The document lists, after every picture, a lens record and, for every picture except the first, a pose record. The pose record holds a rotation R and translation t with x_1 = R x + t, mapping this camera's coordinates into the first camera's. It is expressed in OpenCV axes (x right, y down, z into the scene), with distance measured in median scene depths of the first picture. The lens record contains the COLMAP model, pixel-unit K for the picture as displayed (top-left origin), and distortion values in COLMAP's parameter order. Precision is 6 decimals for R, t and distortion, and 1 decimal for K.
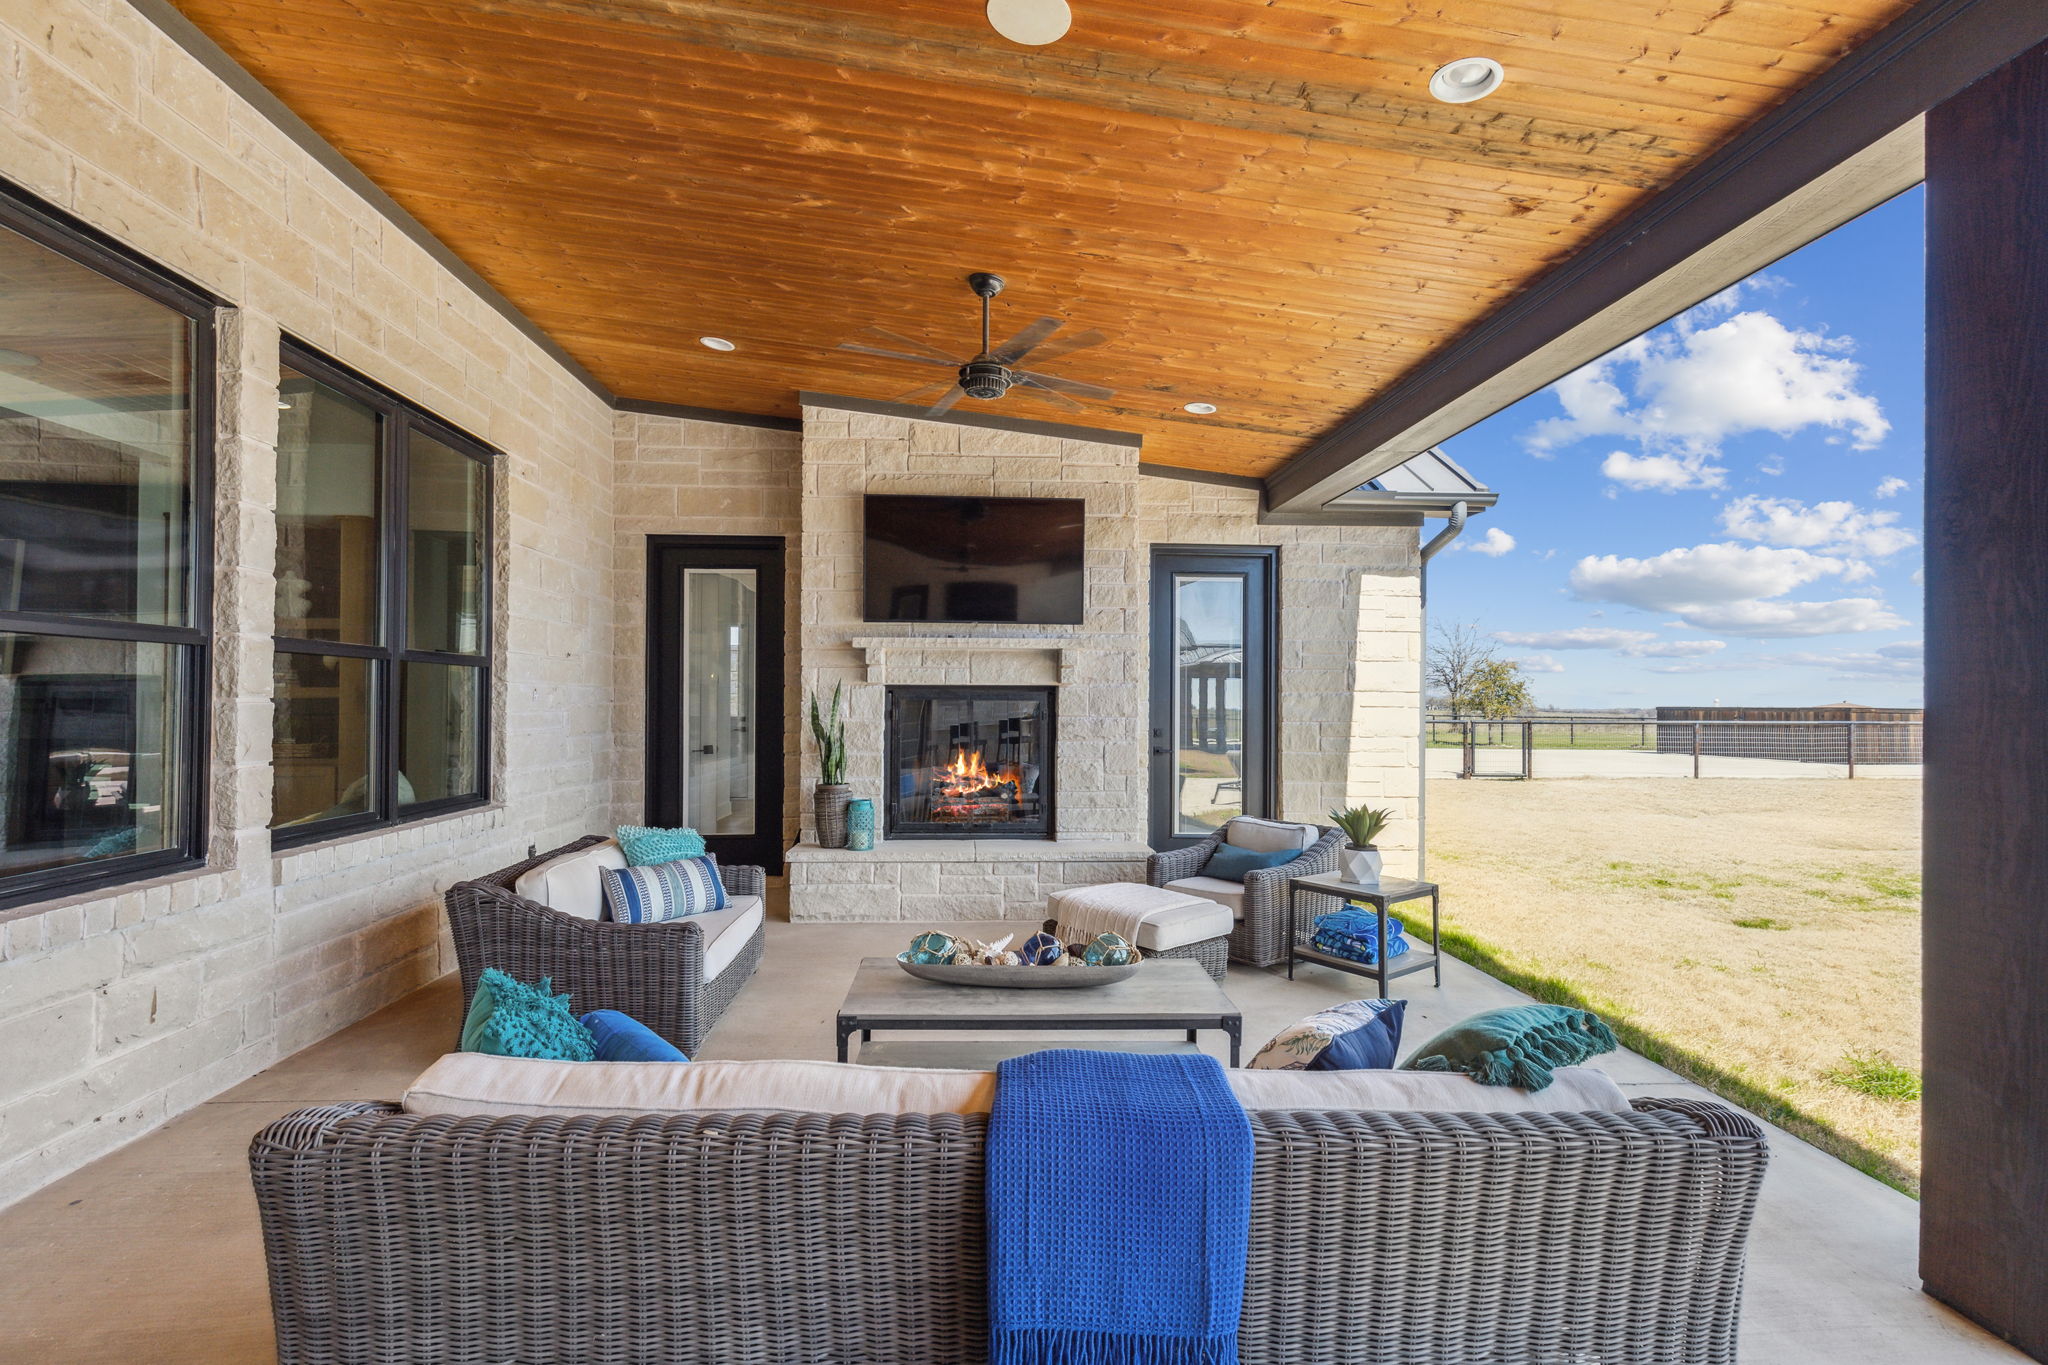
lens RADIAL K [[949.5, 0, 1019.1], [0, 949.5, 691.8], [0, 0, 1]] dist [0.006108, -0.000299]
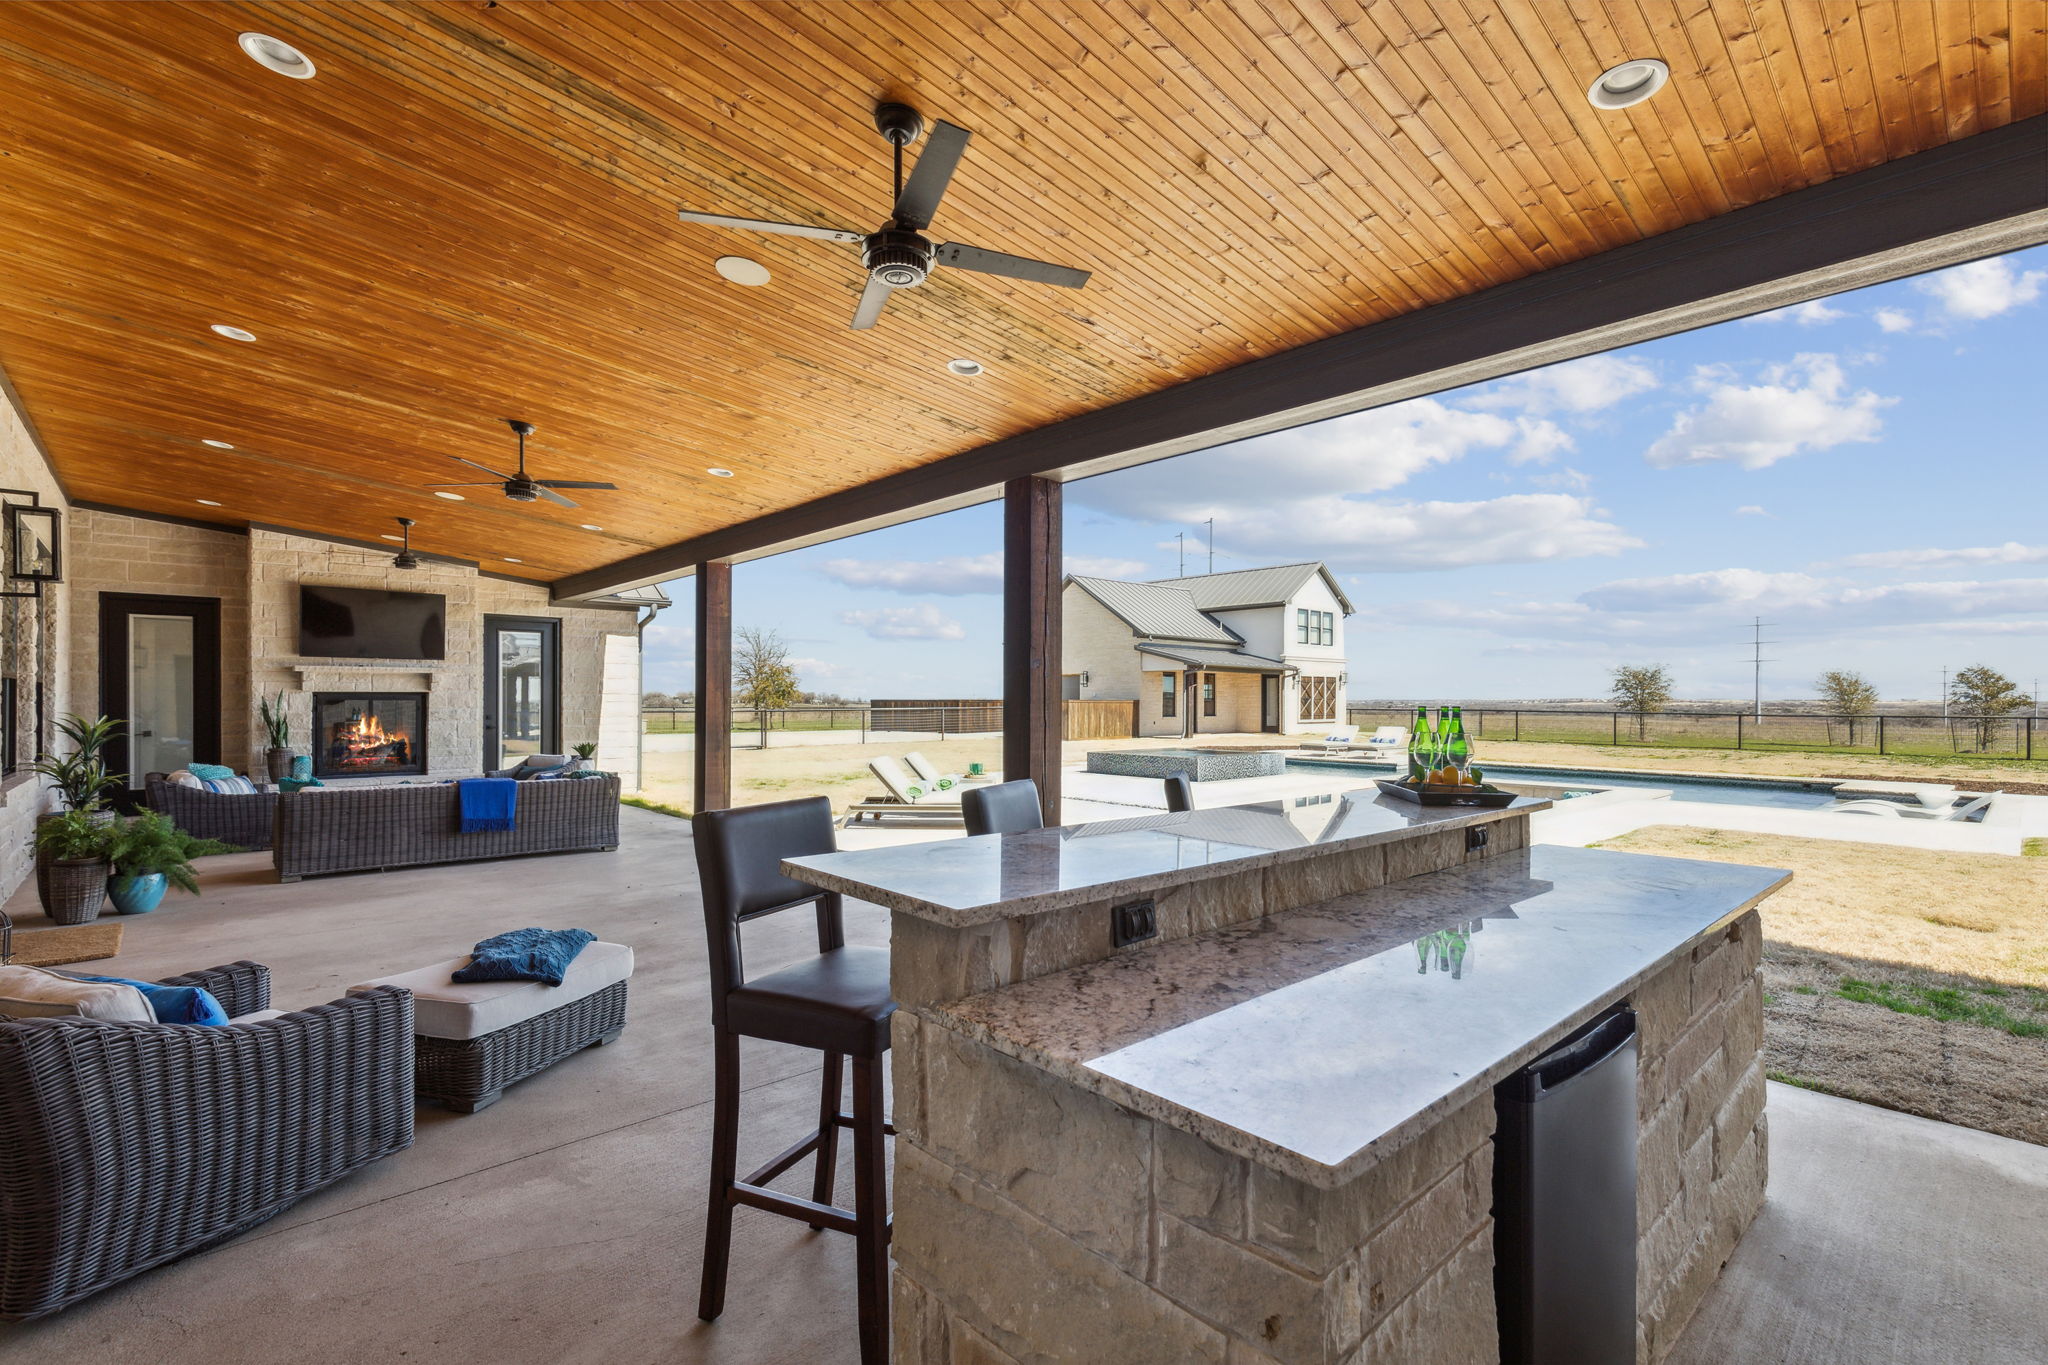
lens RADIAL K [[925.4, 0, 1024.4], [0, 925.4, 695.9], [0, 0, 1]] dist [0.002143, -0.000097]
pose [[0.777556, -0.003784, 0.628802, -0.178103], [-0.003065, 0.999947, 0.009807, -0.018864], [-0.628806, -0.009553, 0.777504, -1.067356]]
